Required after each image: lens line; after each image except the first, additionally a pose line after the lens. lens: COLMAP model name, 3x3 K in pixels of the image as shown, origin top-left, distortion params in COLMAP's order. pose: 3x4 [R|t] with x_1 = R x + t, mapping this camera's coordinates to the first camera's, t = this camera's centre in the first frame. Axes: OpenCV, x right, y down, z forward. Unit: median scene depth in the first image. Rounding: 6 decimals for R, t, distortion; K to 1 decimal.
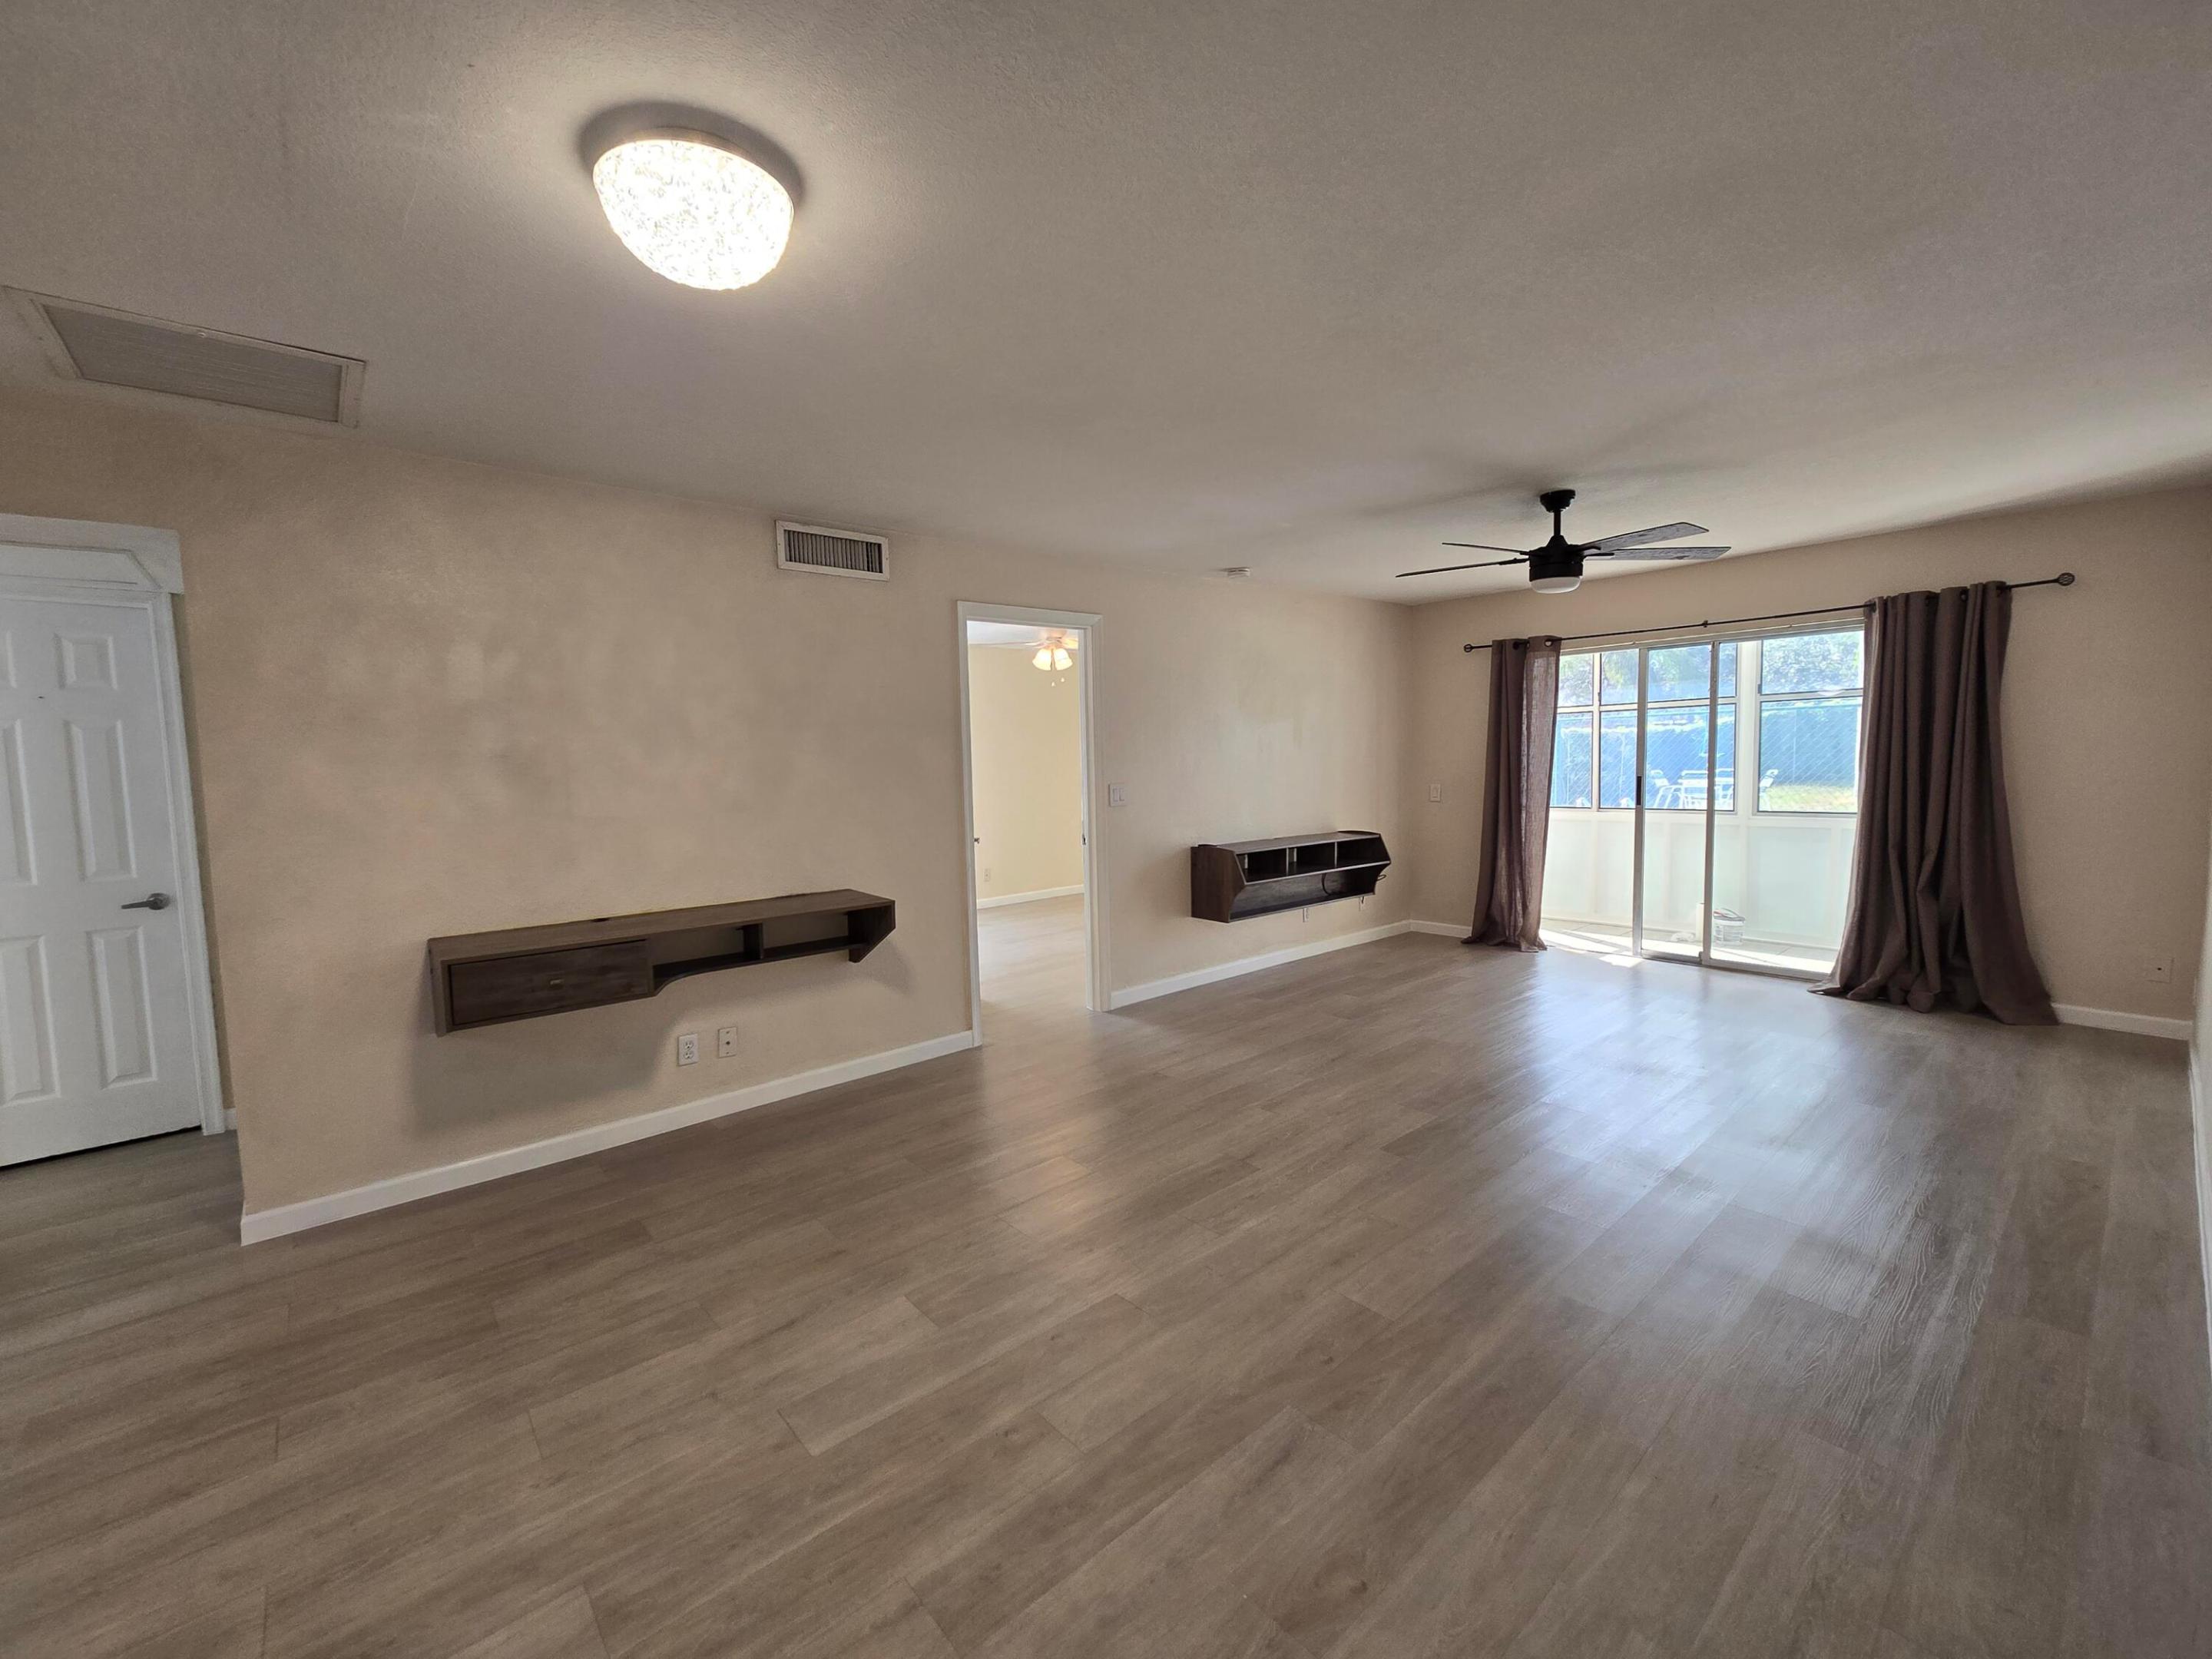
lens RADIAL K [[909.2, 0, 1100.5], [0, 909.2, 823.5], [0, 0, 1]] dist [0.002000, -0.000602]
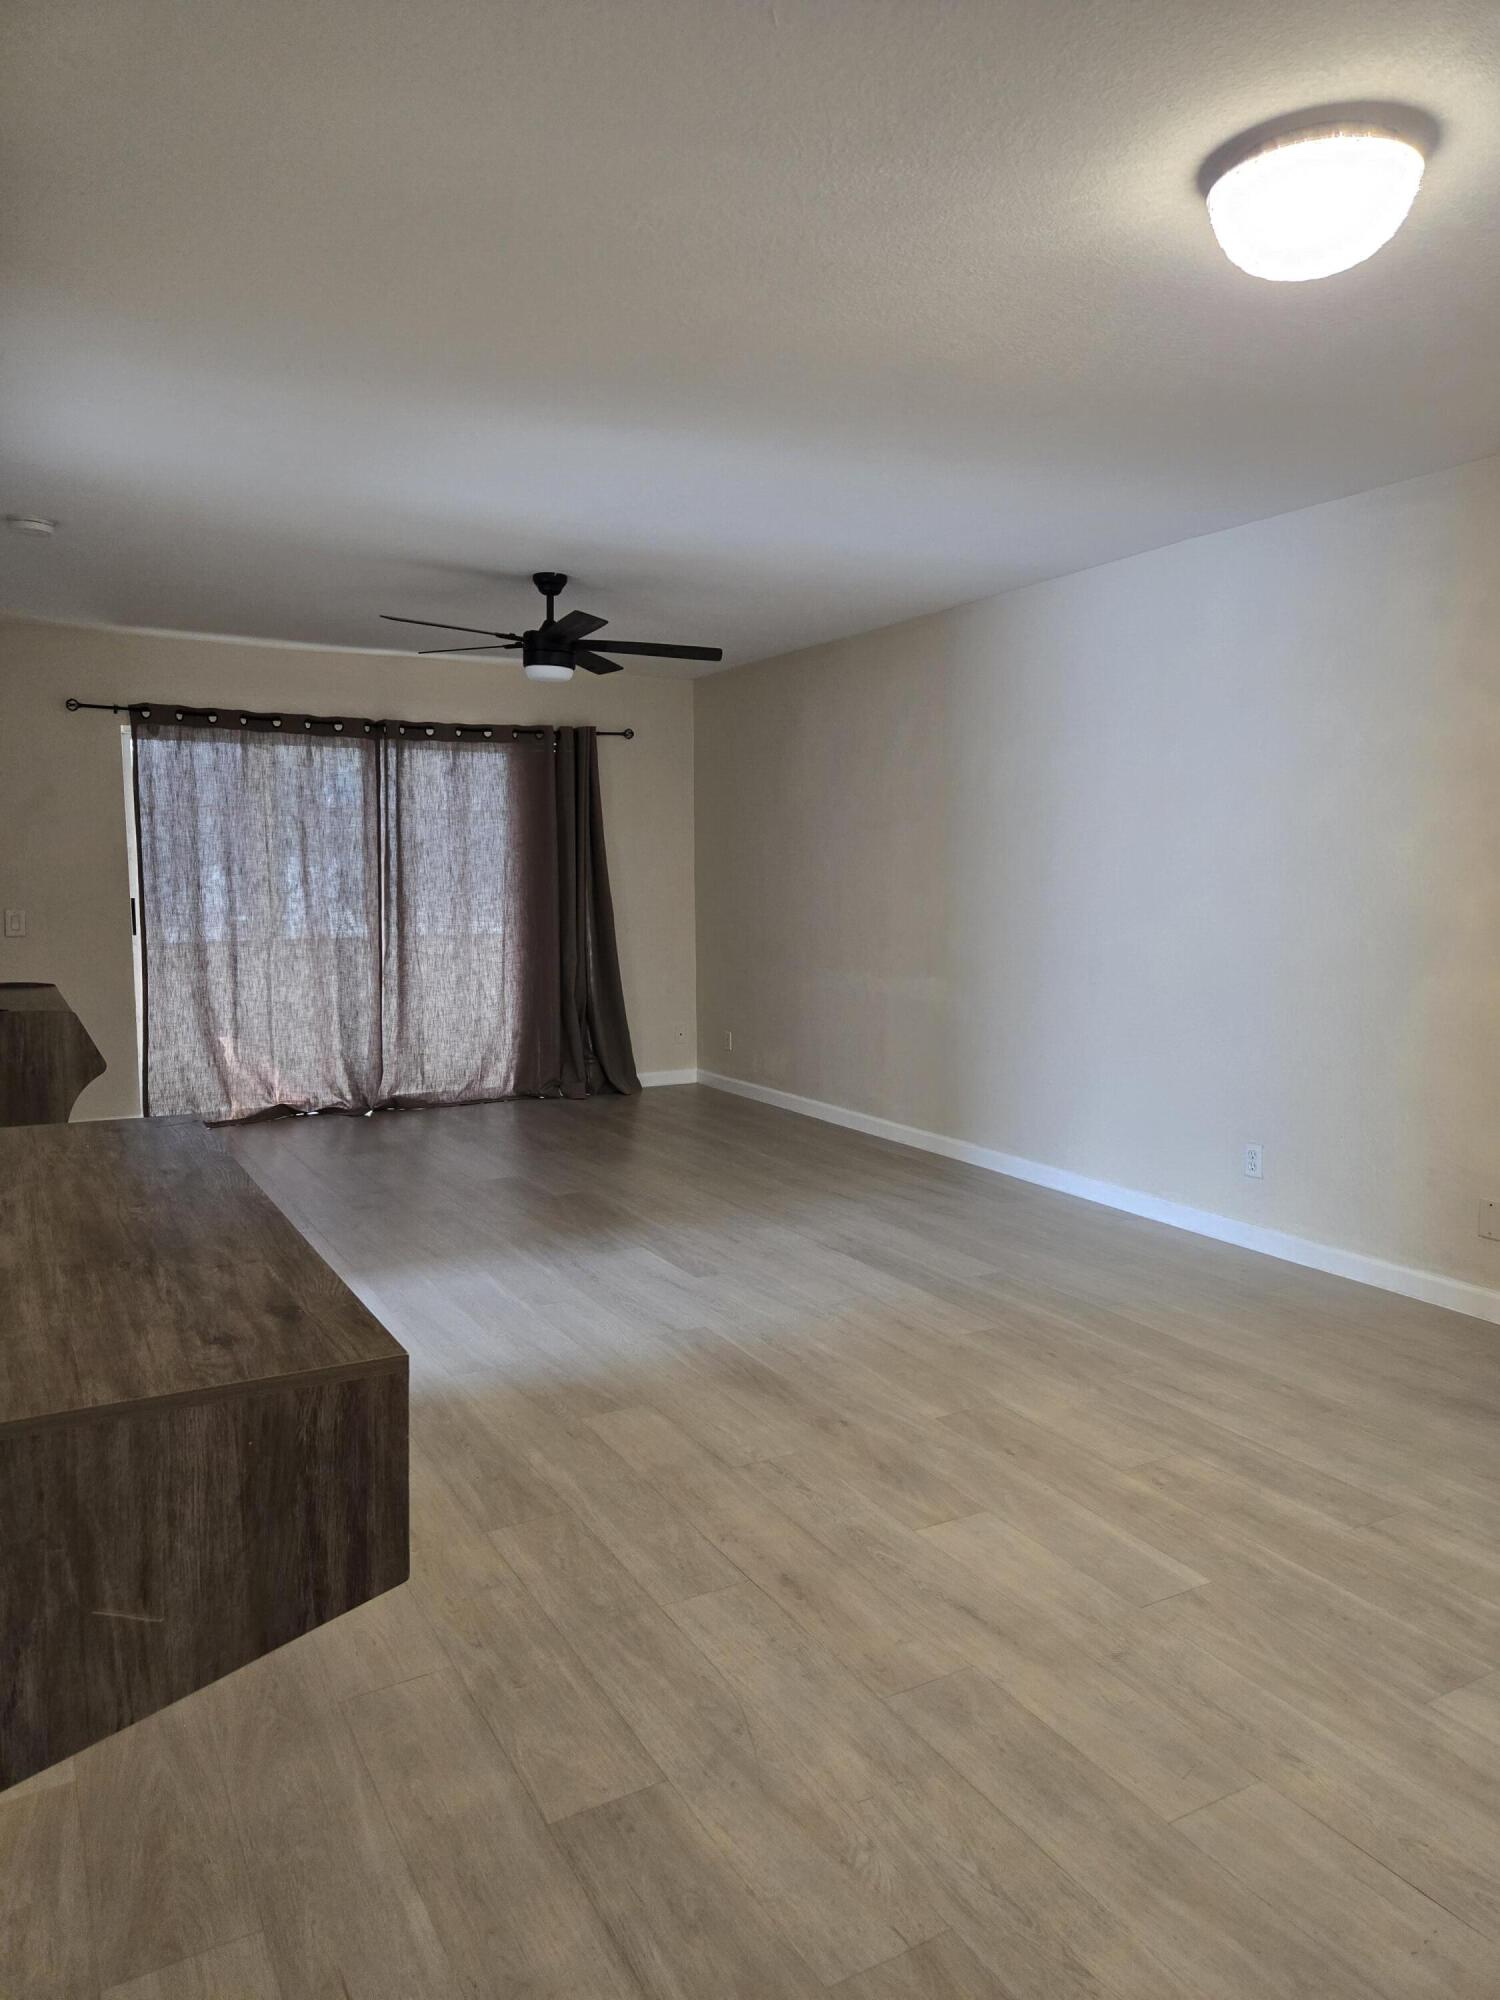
lens RADIAL K [[1333.7, 0, 735.6], [0, 1333.7, 984.6], [0, 0, 1]] dist [0.088462, -0.076086]
pose [[0.204107, -0.057861, 0.977237, -0.801206], [0.071188, 0.996486, 0.044132, 0.005666], [-0.976357, 0.060560, 0.207509, 0.540150]]
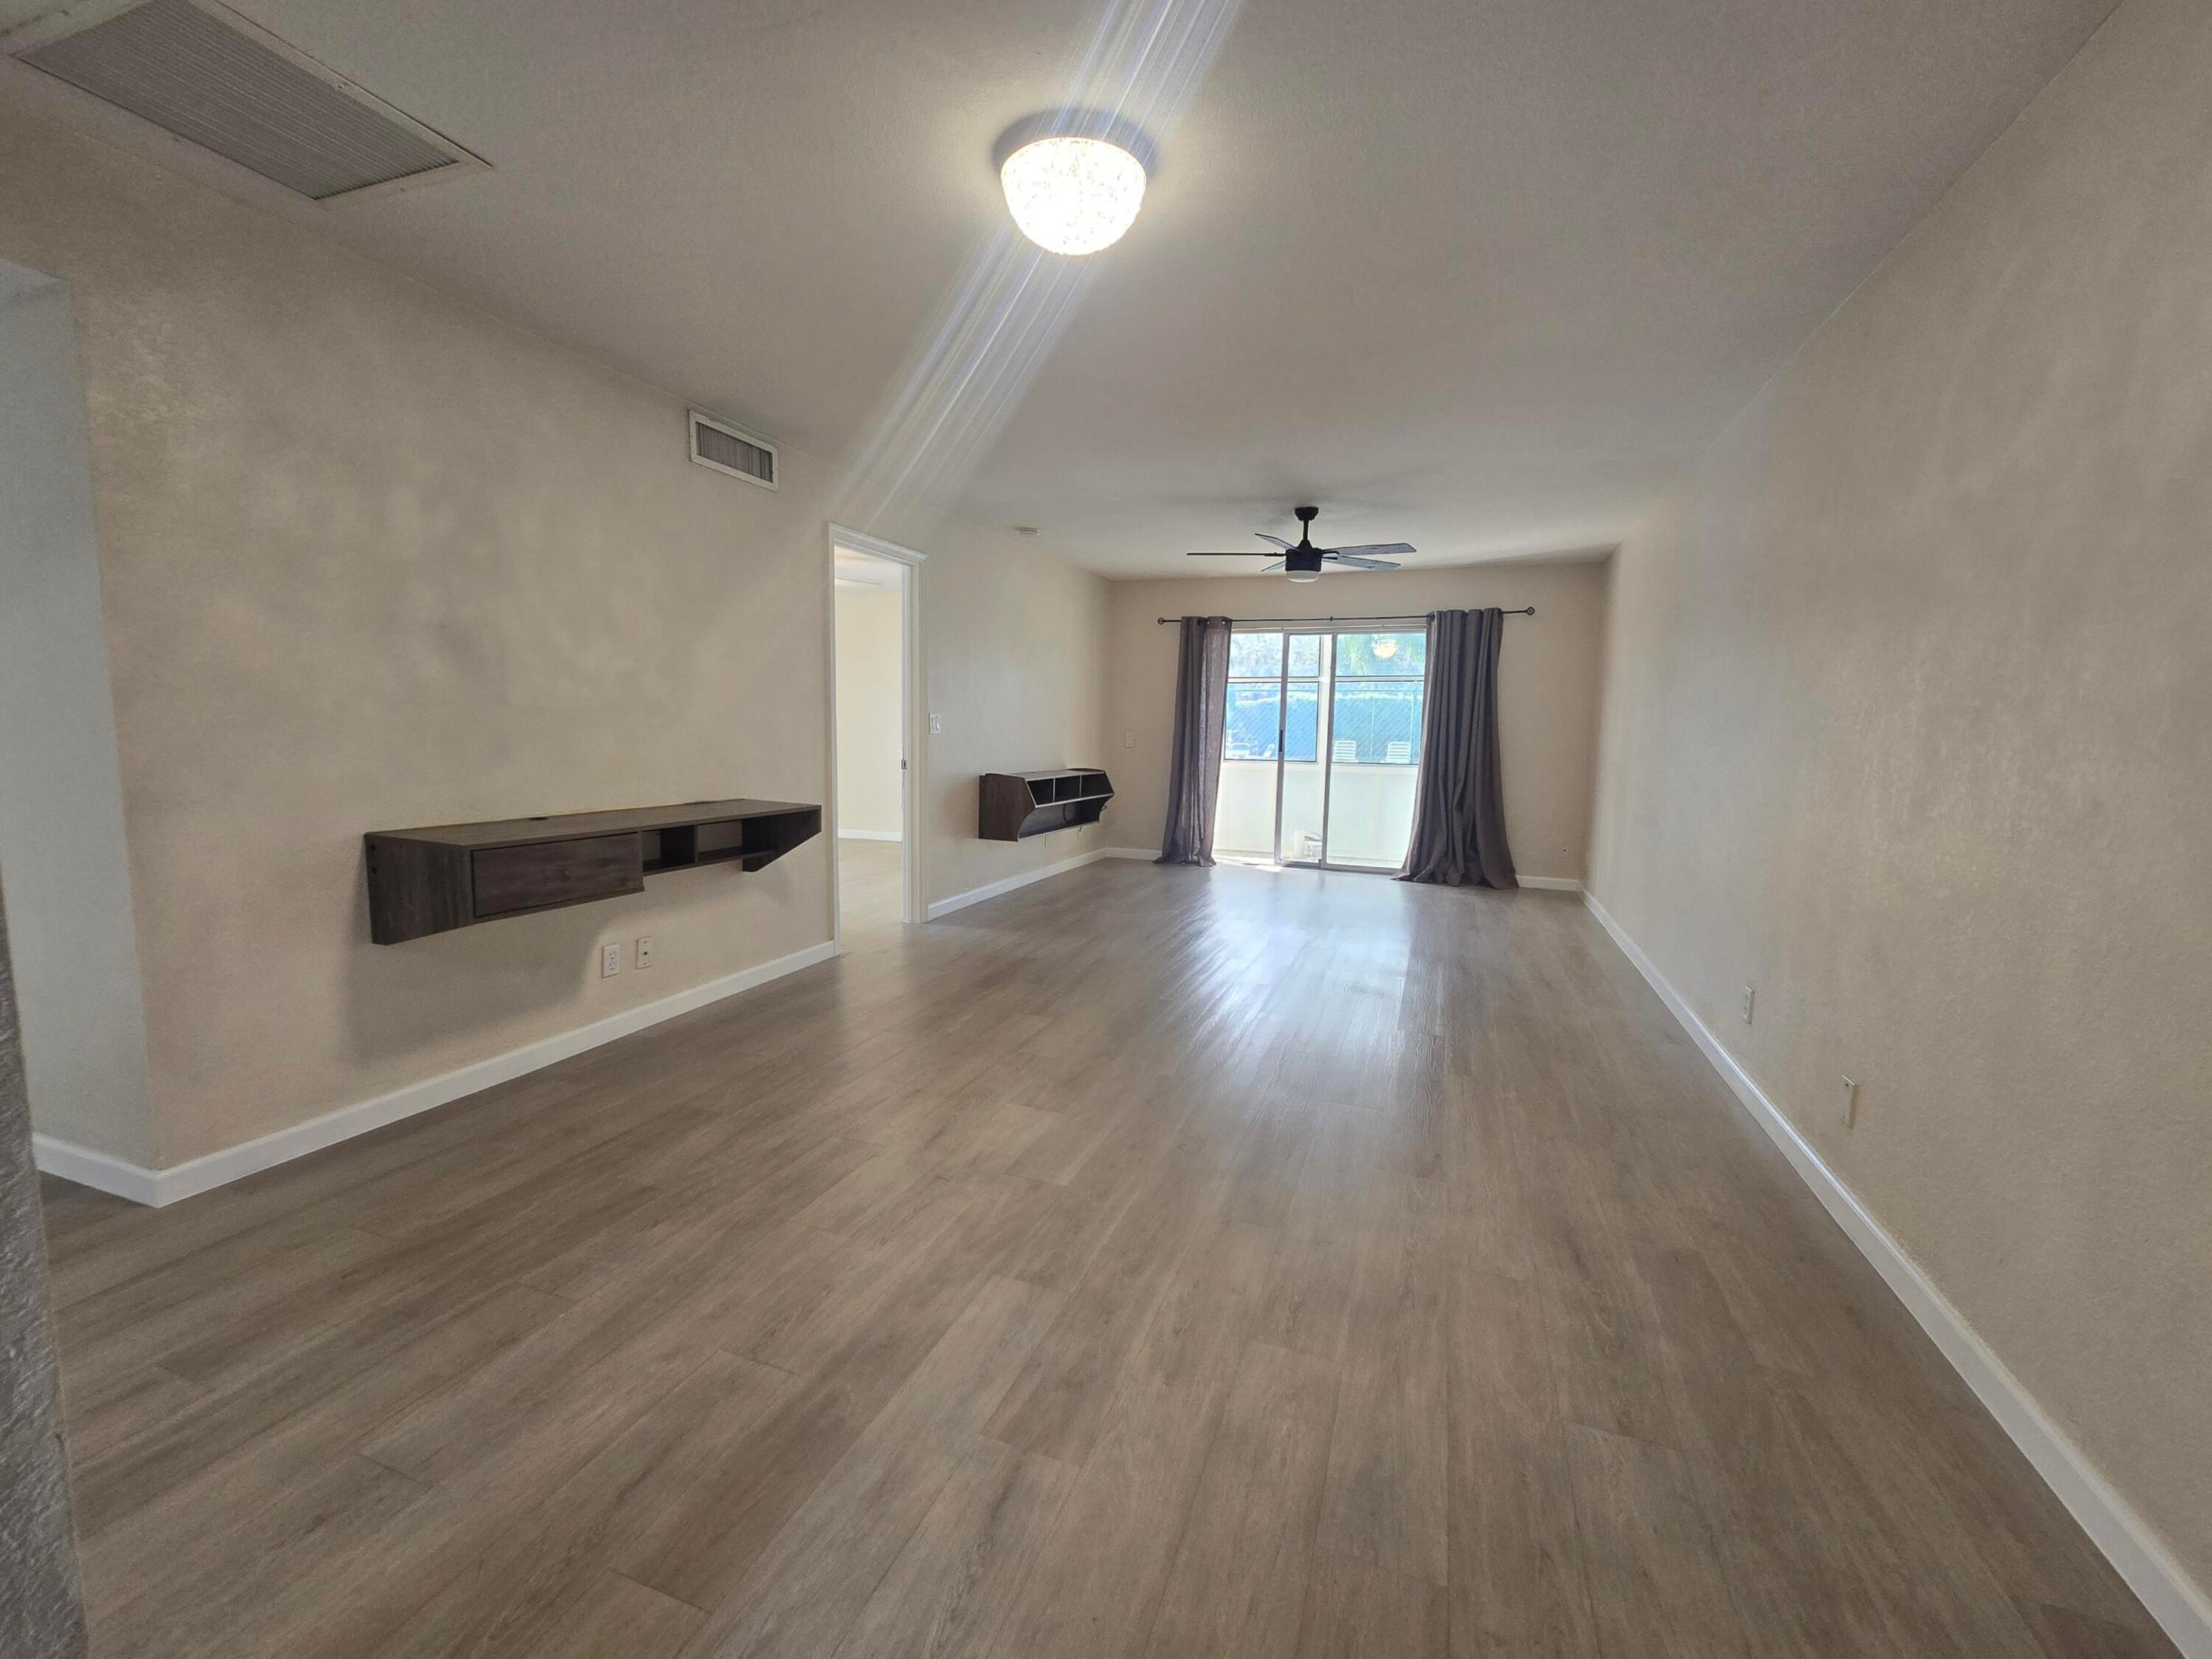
lens RADIAL K [[907.9, 0, 1102.1], [0, 907.9, 827.8], [0, 0, 1]] dist [0.003427, 0.000092]
pose [[0.877493, -0.012366, 0.479429, -0.415832], [-0.005446, 0.999346, 0.035744, 0.067507], [-0.479558, -0.033976, 0.876852, -0.063810]]
